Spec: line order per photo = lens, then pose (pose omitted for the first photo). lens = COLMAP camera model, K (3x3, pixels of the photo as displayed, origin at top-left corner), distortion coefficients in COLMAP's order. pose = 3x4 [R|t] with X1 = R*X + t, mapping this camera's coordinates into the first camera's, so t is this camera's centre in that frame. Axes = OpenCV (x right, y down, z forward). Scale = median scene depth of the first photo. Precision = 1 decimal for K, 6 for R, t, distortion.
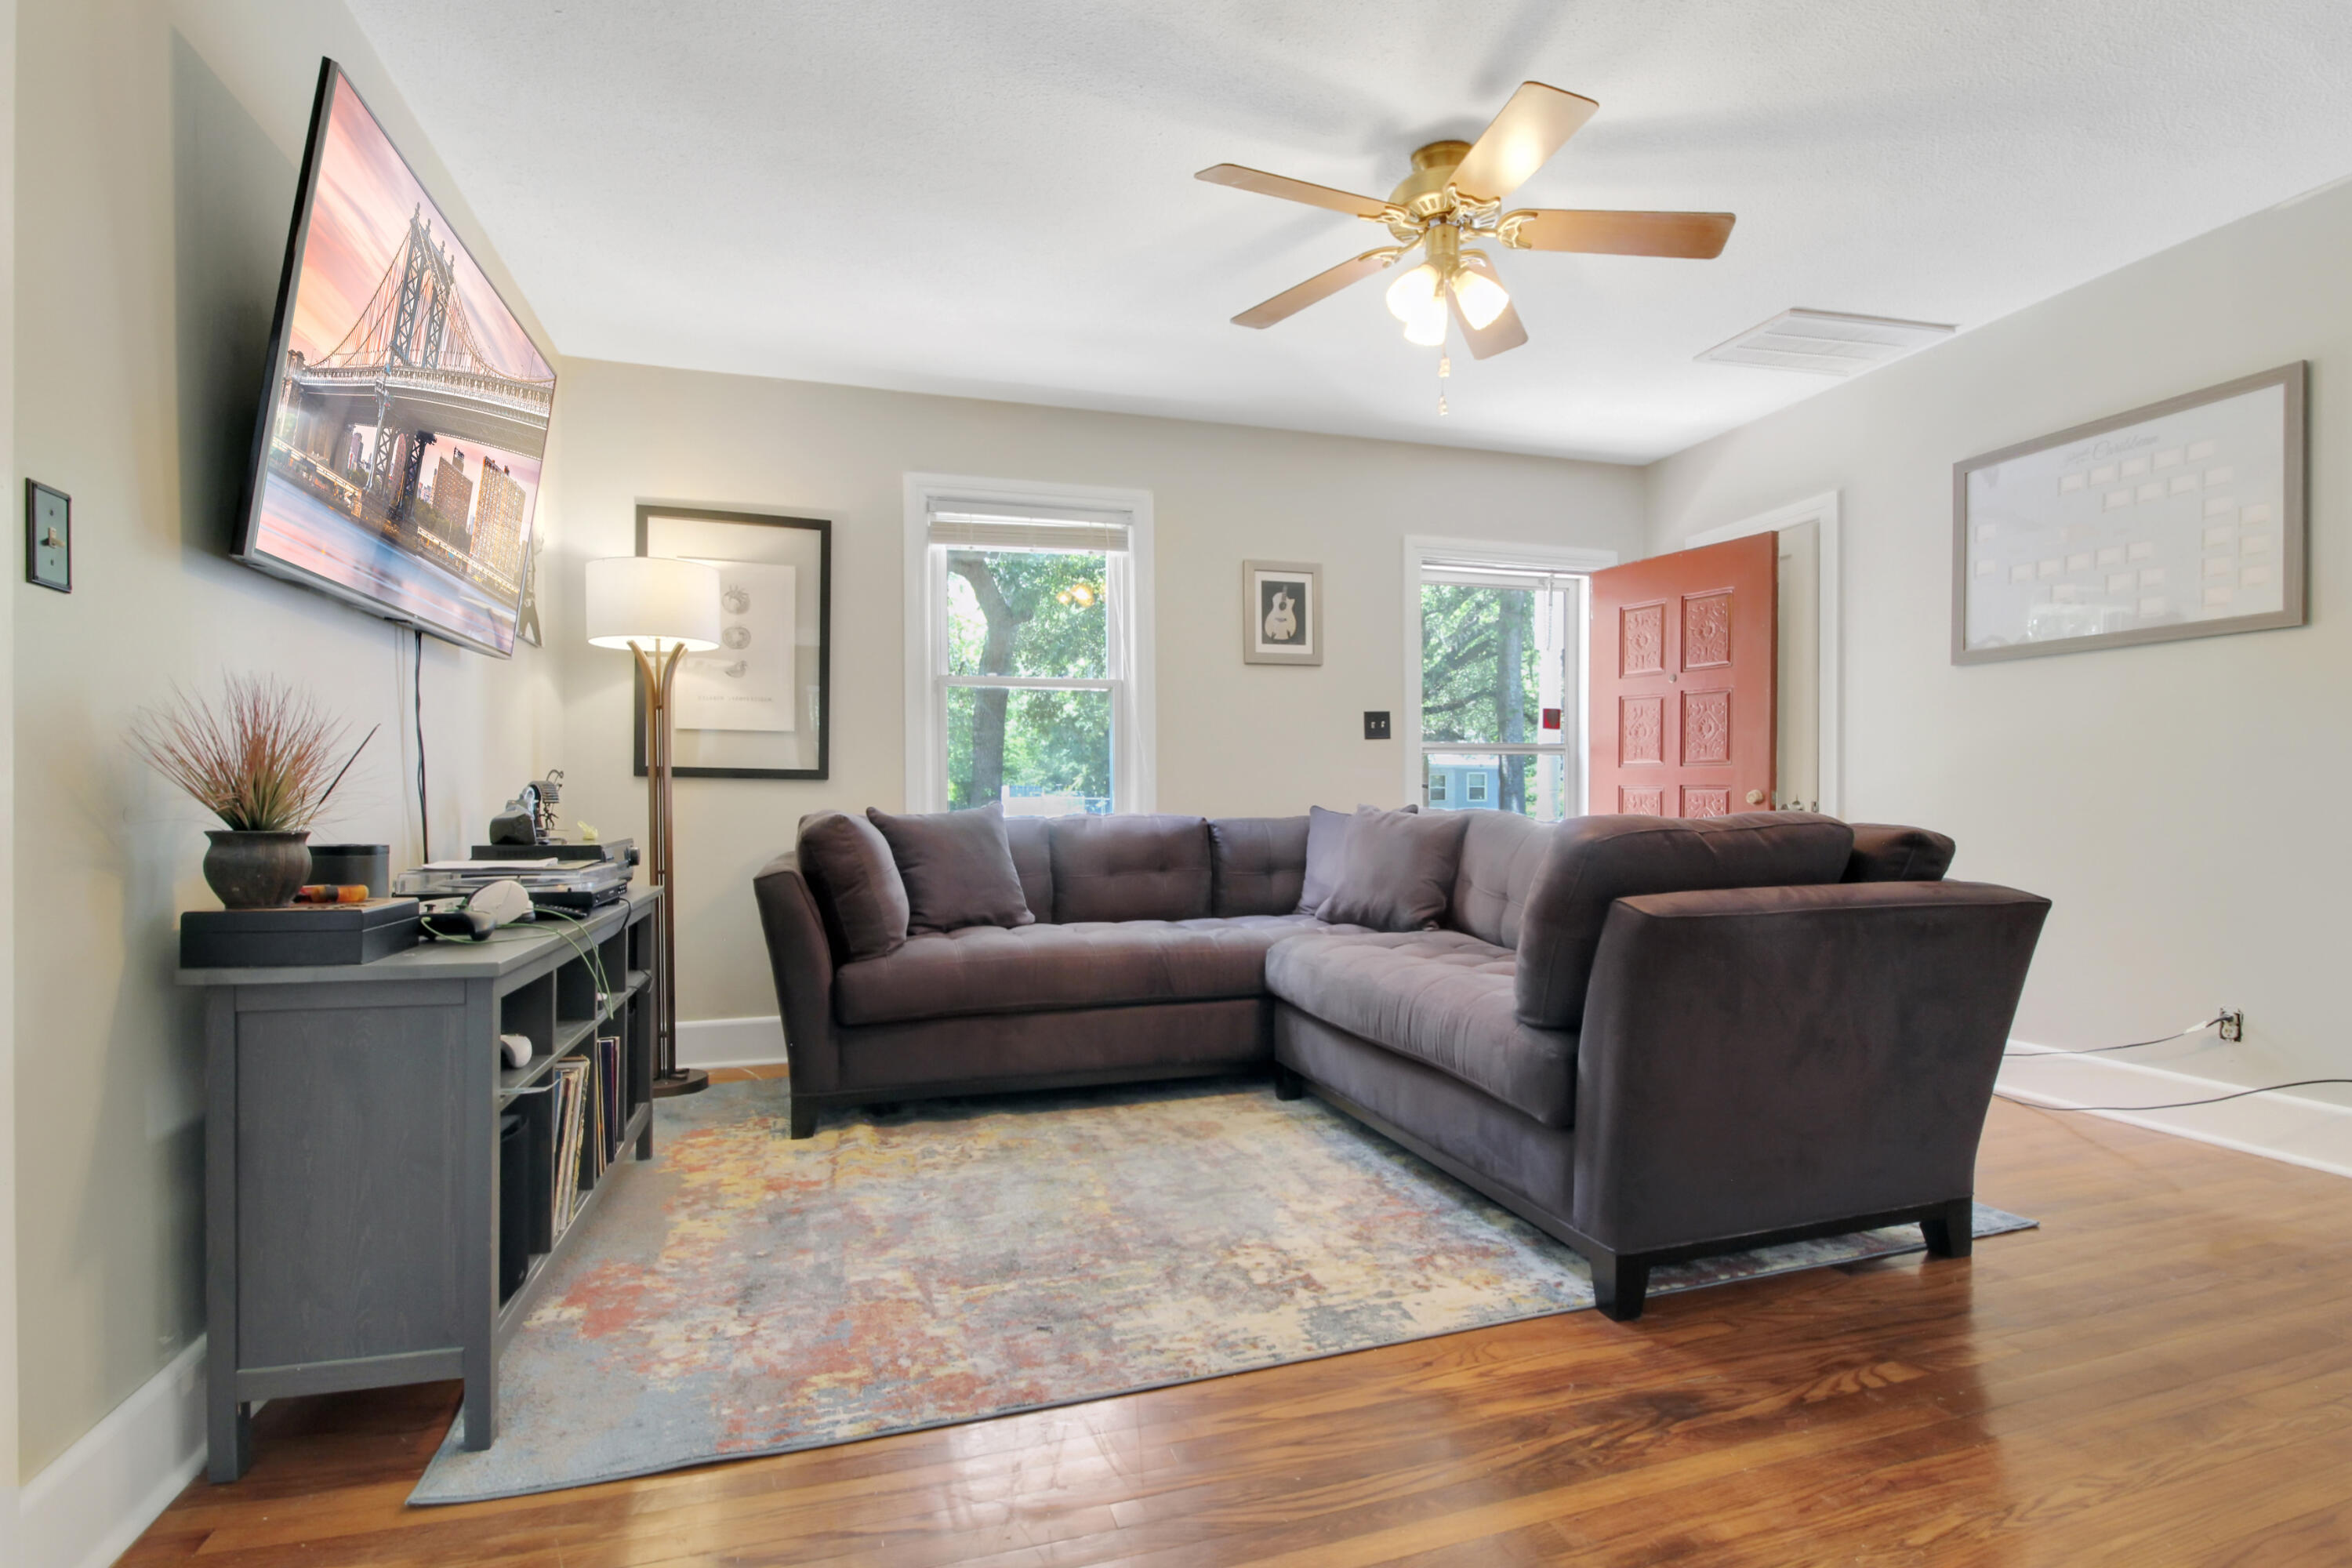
lens RADIAL K [[1143.7, 0, 1213.2], [0, 1143.7, 807.2], [0, 0, 1]] dist [-0.002430, -0.008832]
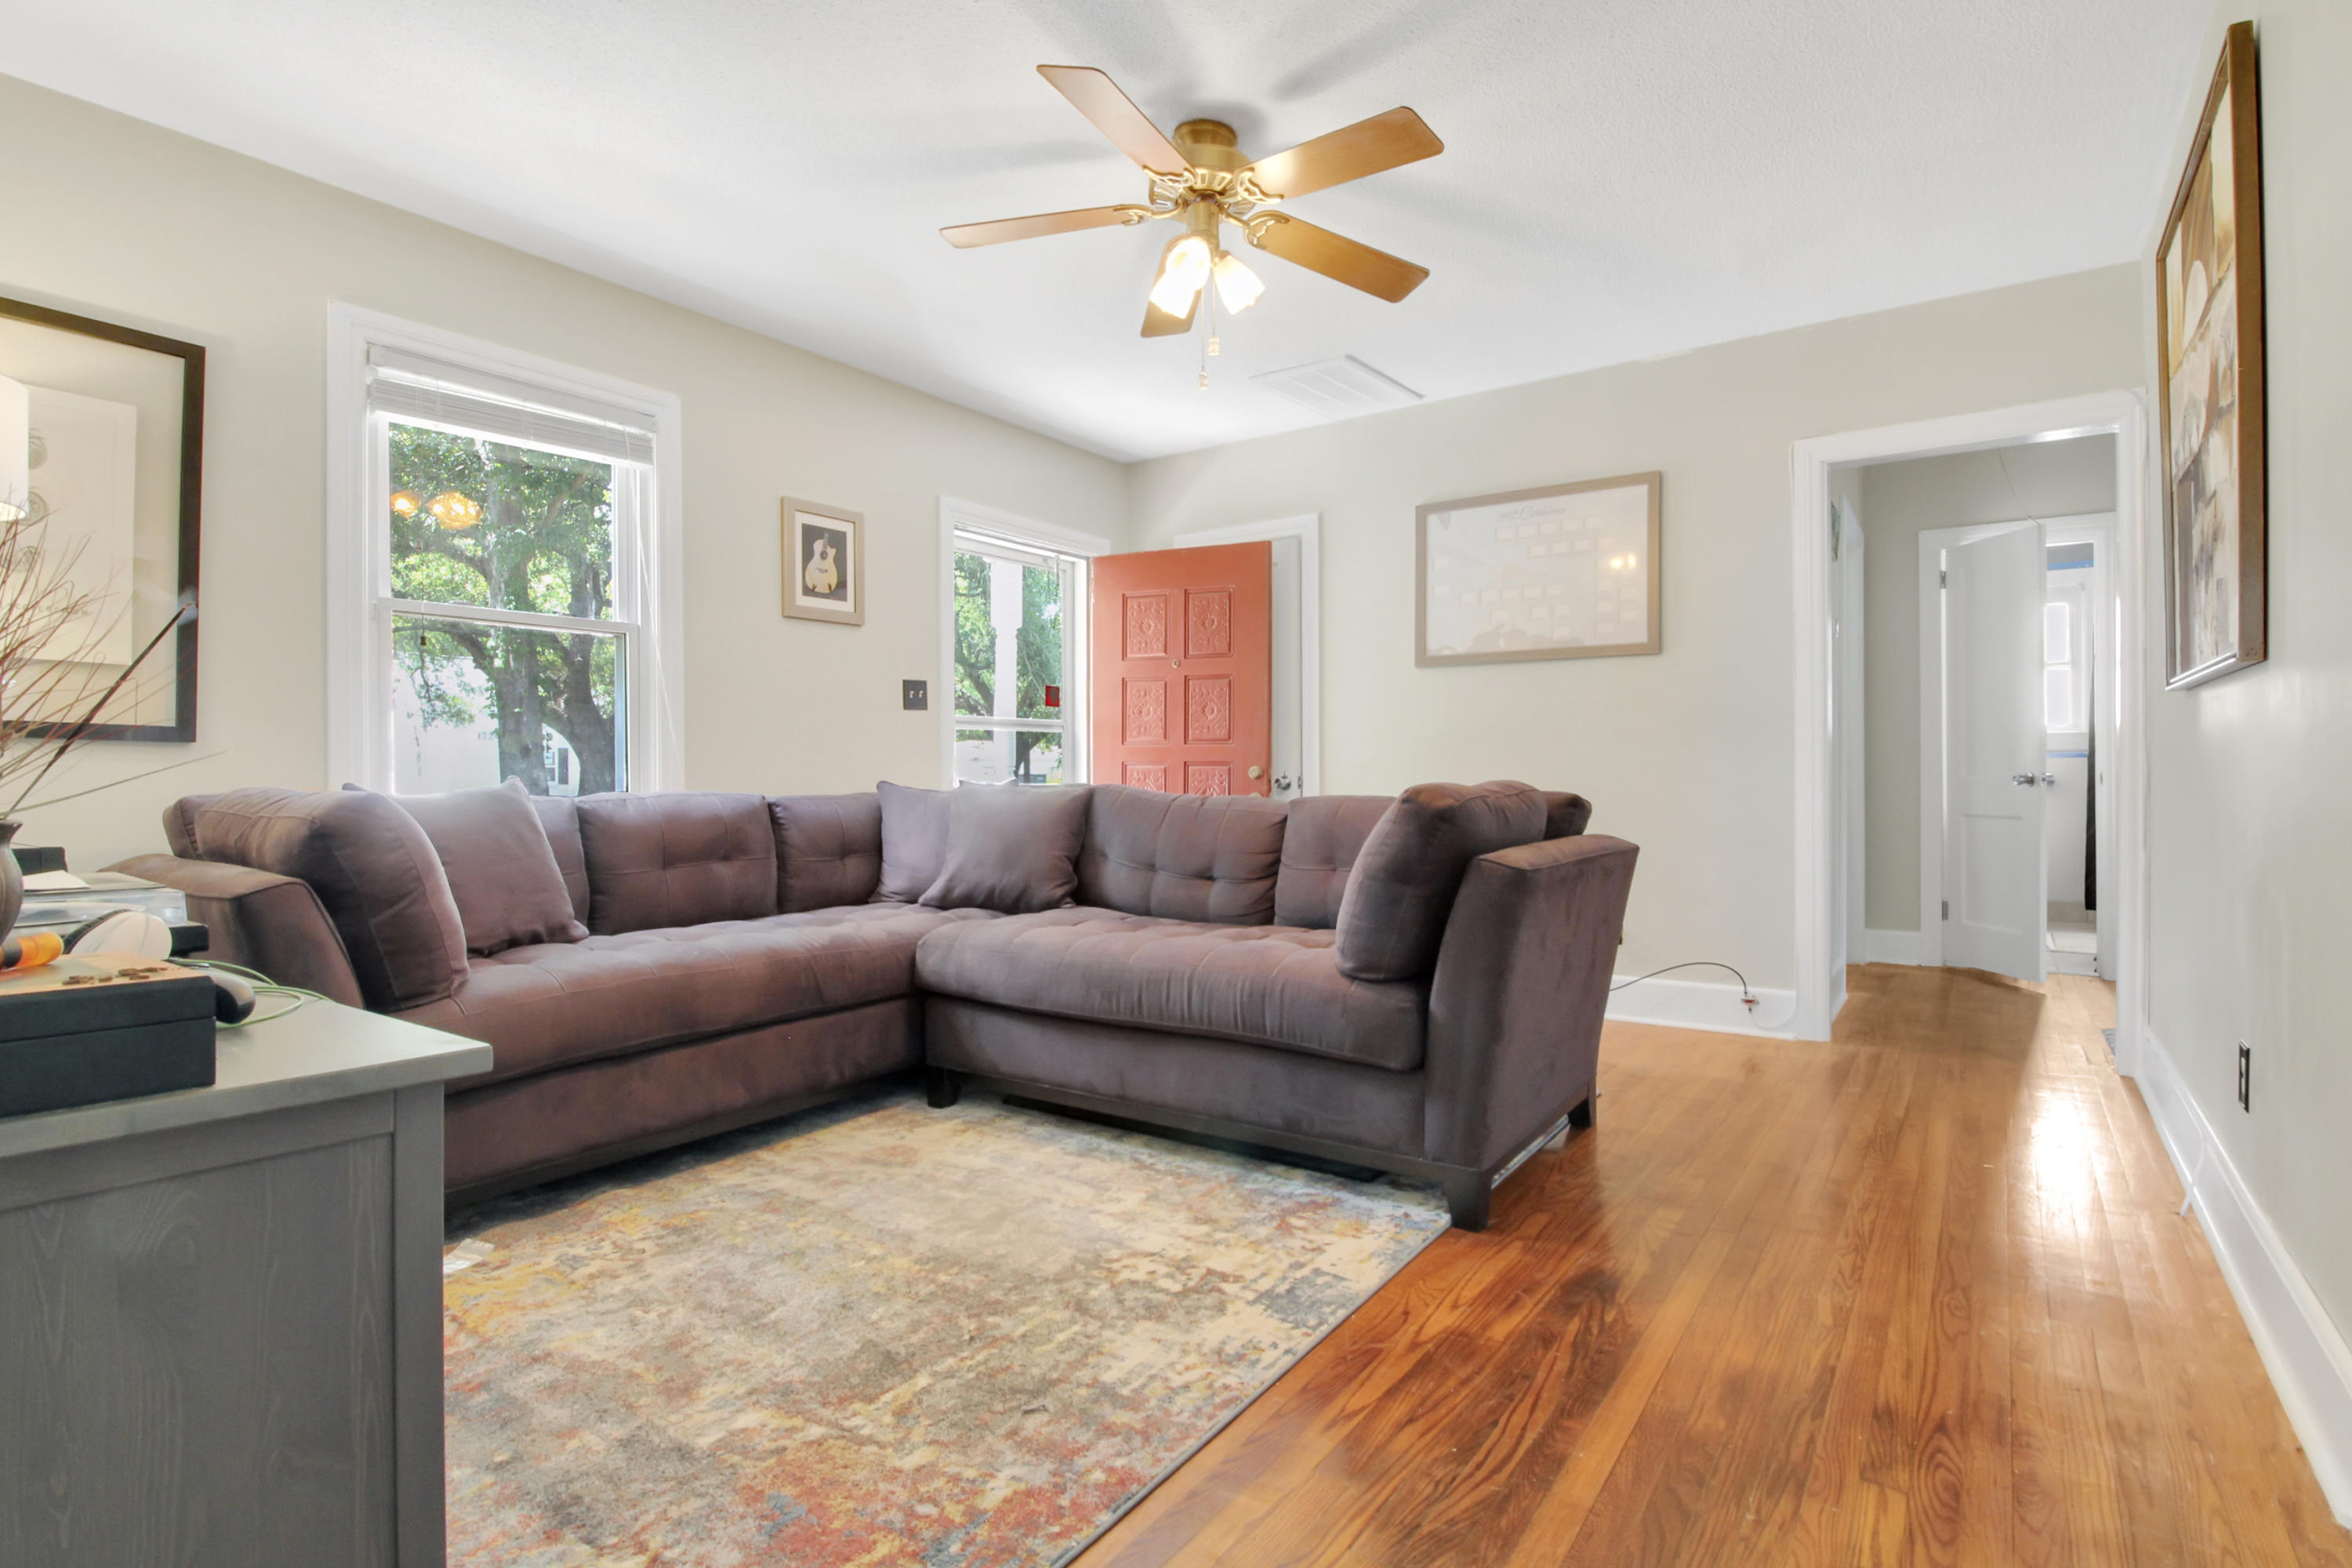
lens RADIAL K [[1143.7, 0, 1242.9], [0, 1143.7, 773.9], [0, 0, 1]] dist [-0.002430, -0.008832]
pose [[0.788740, 0.000839, 0.614727, -0.334695], [0.006189, 0.999938, -0.009306, 0.004496], [-0.614696, 0.011145, 0.788685, 0.159462]]
